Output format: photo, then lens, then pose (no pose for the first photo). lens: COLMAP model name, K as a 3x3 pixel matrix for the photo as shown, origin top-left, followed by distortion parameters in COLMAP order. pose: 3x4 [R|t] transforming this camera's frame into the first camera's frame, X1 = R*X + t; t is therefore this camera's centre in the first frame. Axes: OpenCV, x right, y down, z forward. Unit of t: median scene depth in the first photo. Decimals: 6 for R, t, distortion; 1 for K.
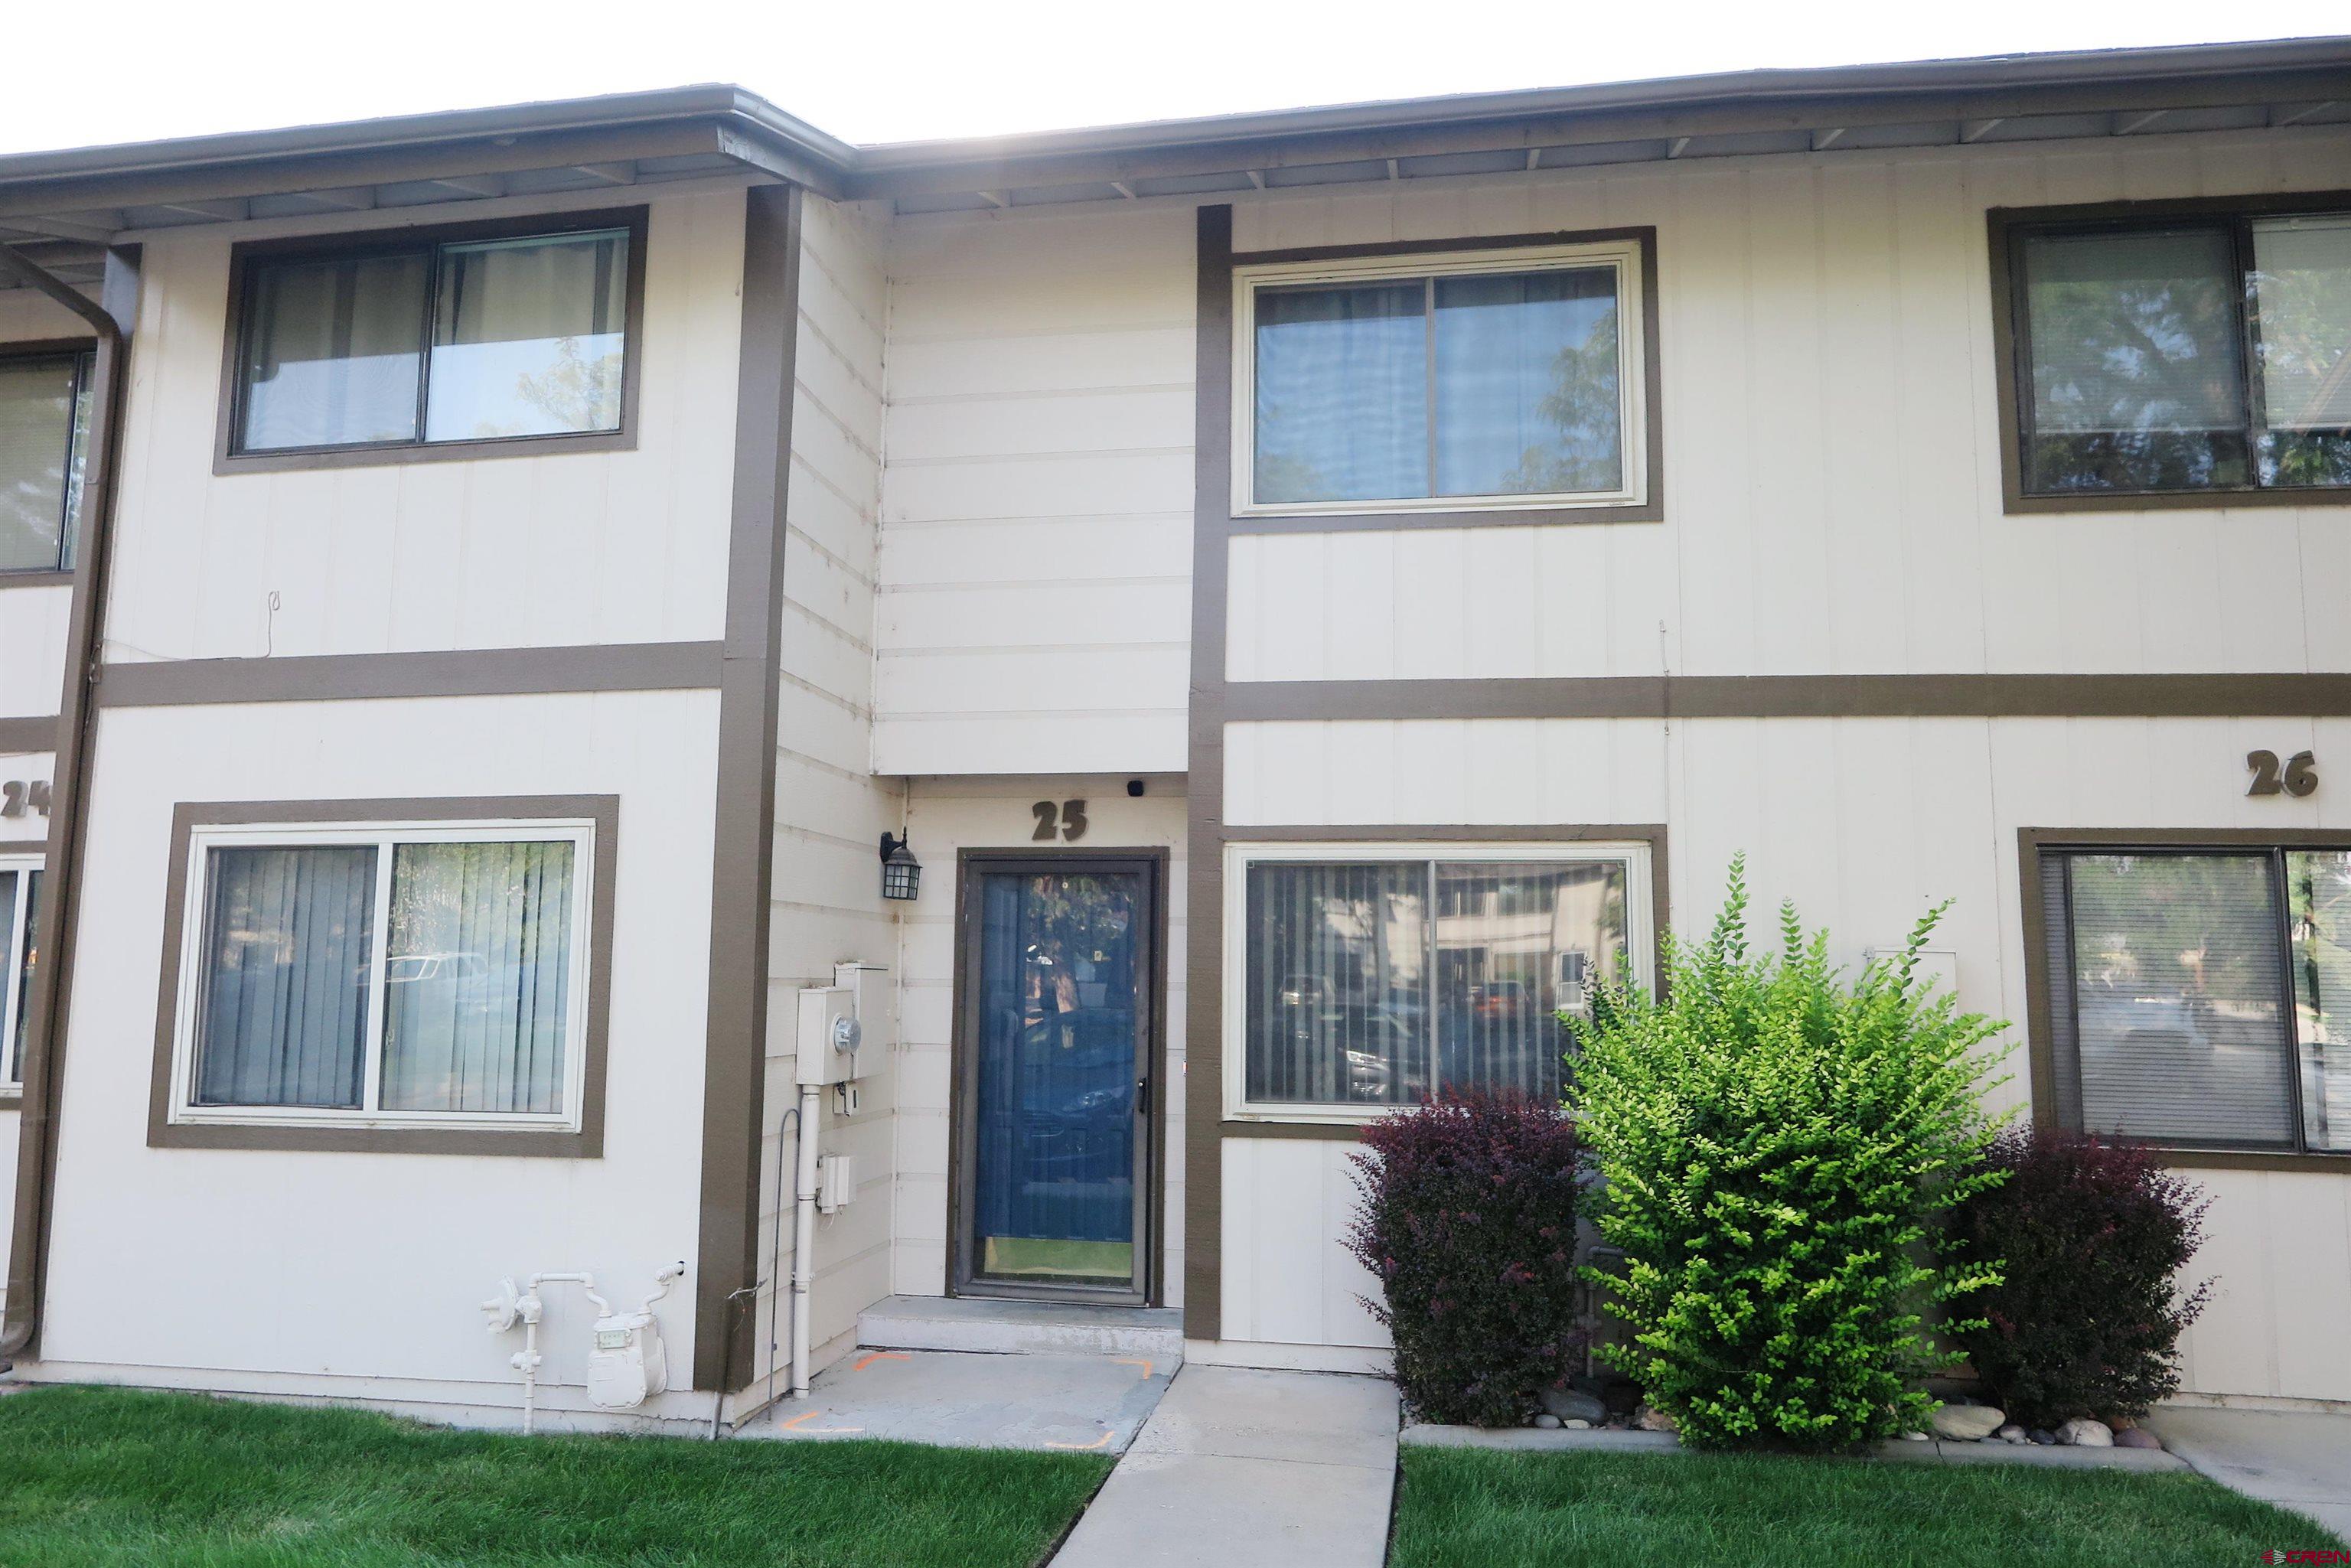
lens RADIAL K [[1690.4, 0, 1177.5], [0, 1690.4, 777.0], [0, 0, 1]] dist [0.038628, 0.013650]
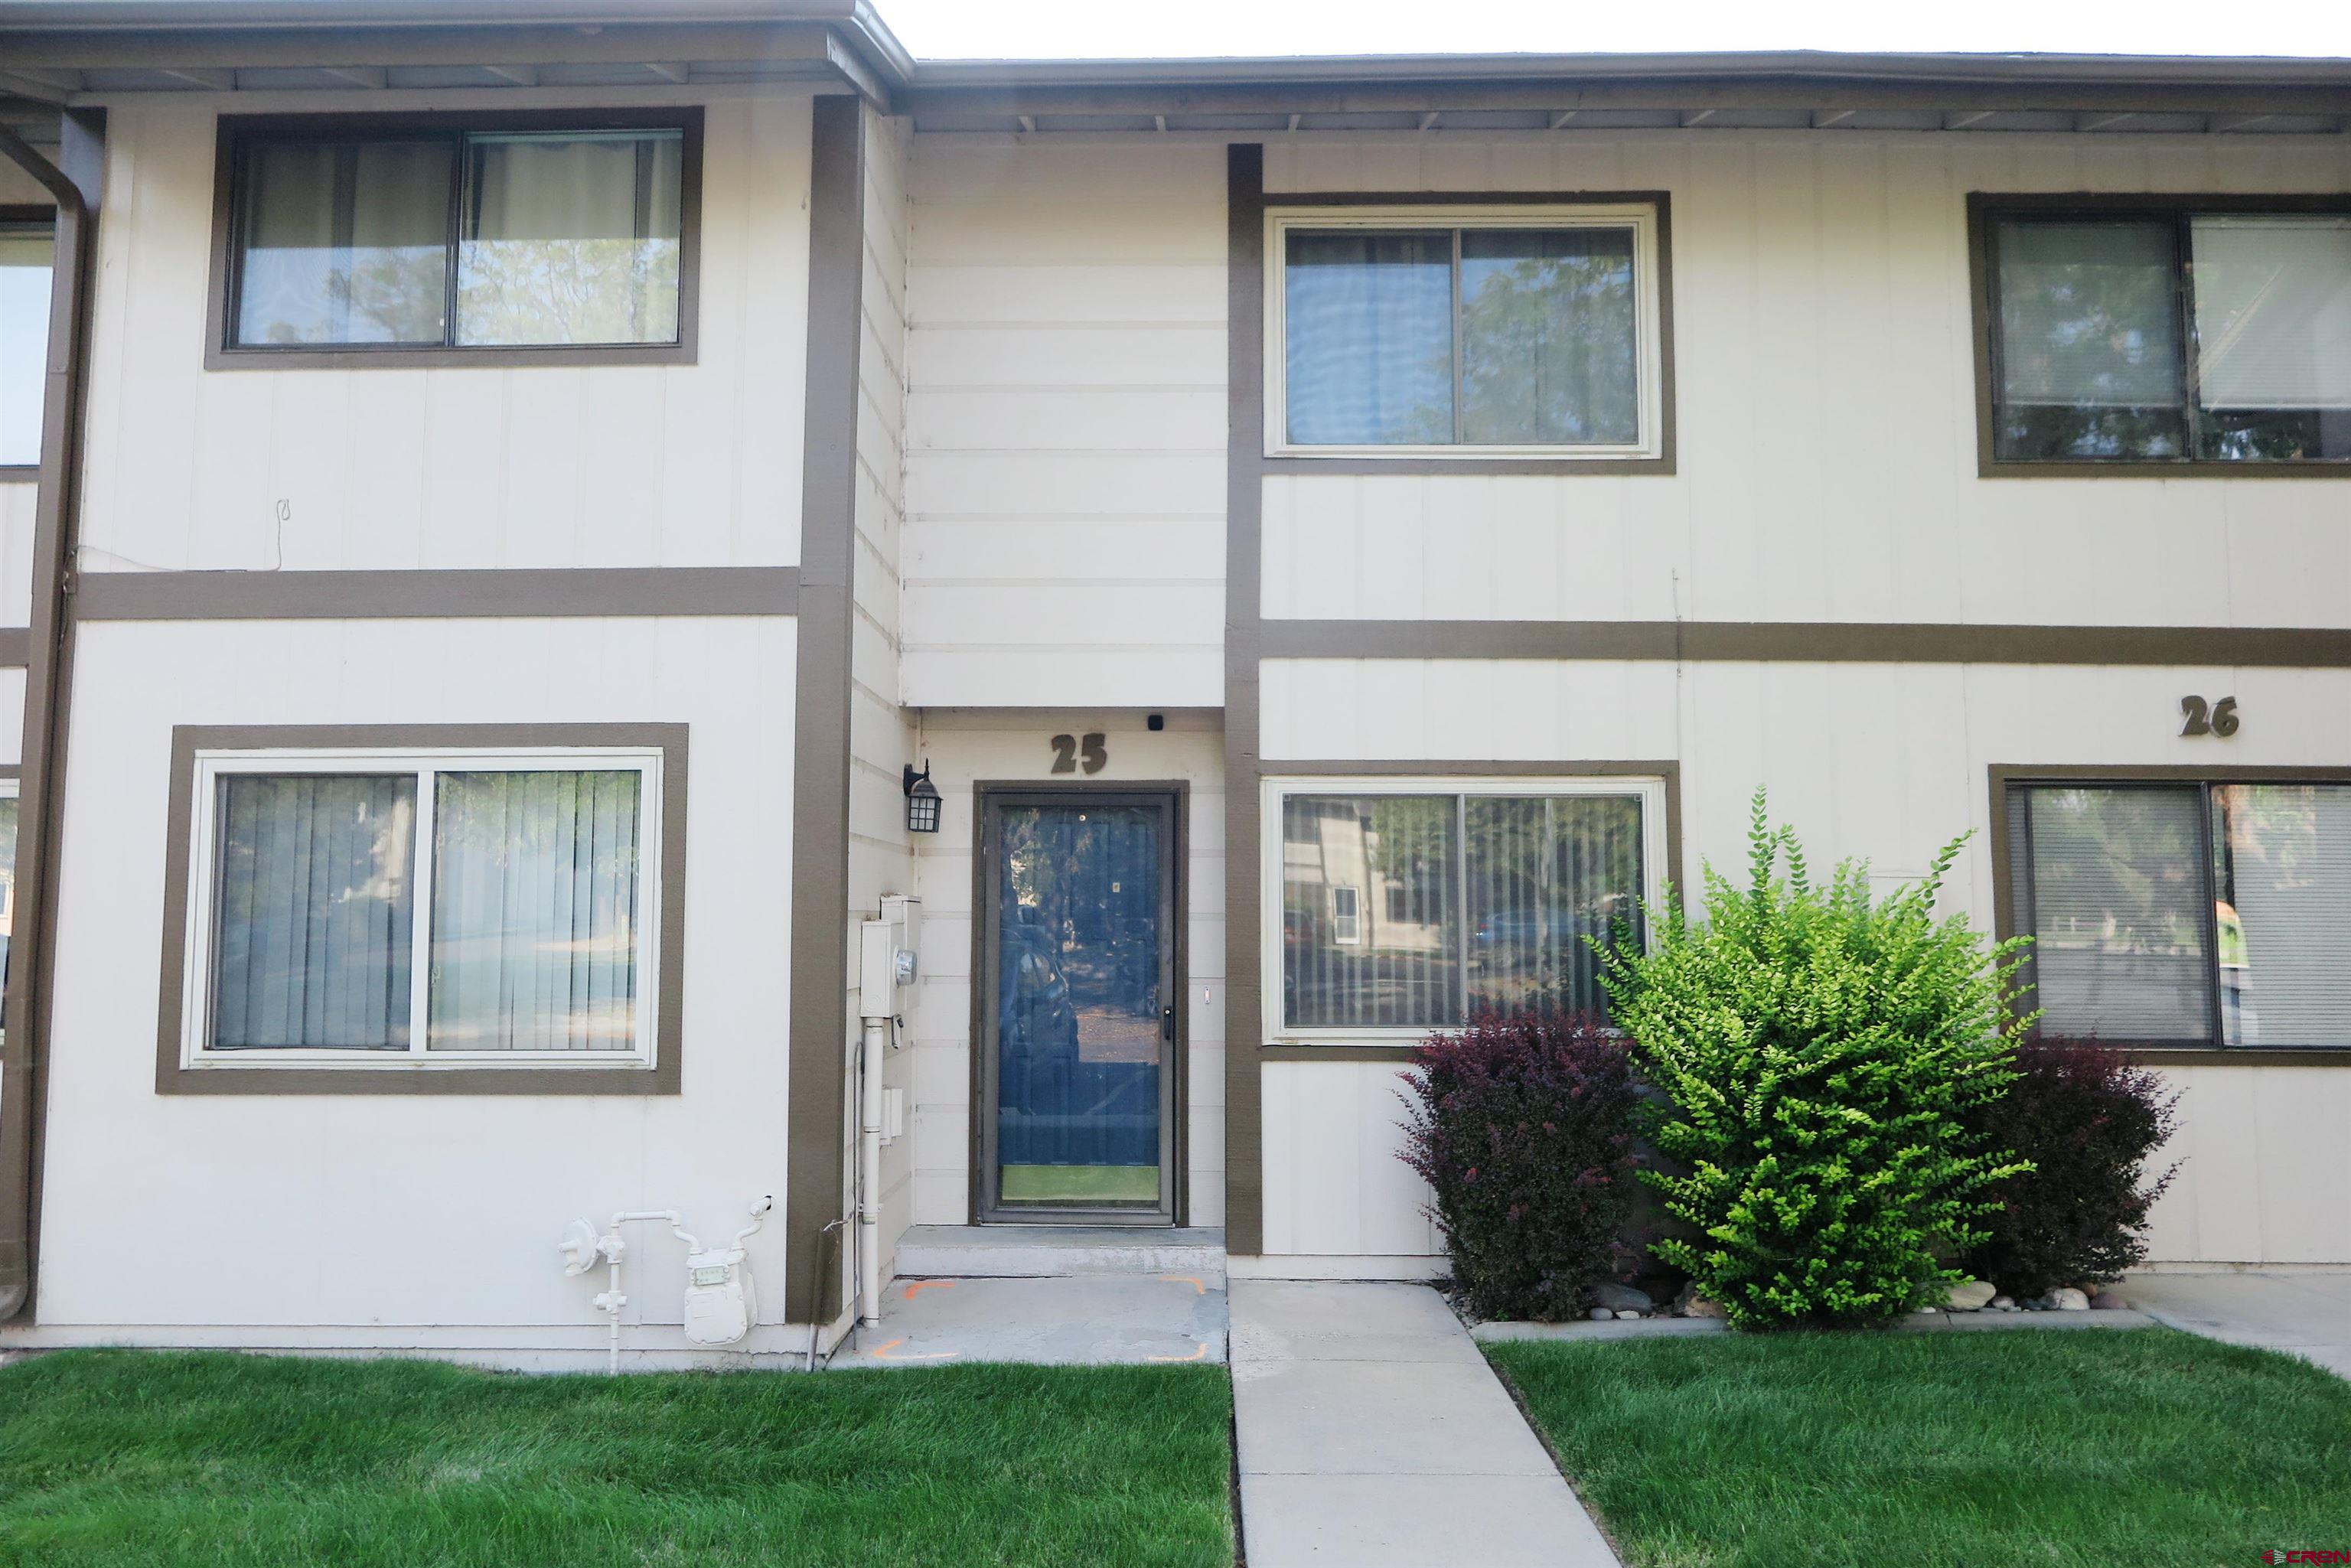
lens RADIAL K [[1690.4, 0, 1162.7], [0, 1690.4, 783.5], [0, 0, 1]] dist [0.038628, 0.013650]
pose [[0.986665, 0.003709, 0.162720, -0.208759], [-0.009928, 0.999250, 0.037425, 0.005886], [-0.162459, -0.038541, 0.985962, -0.000410]]
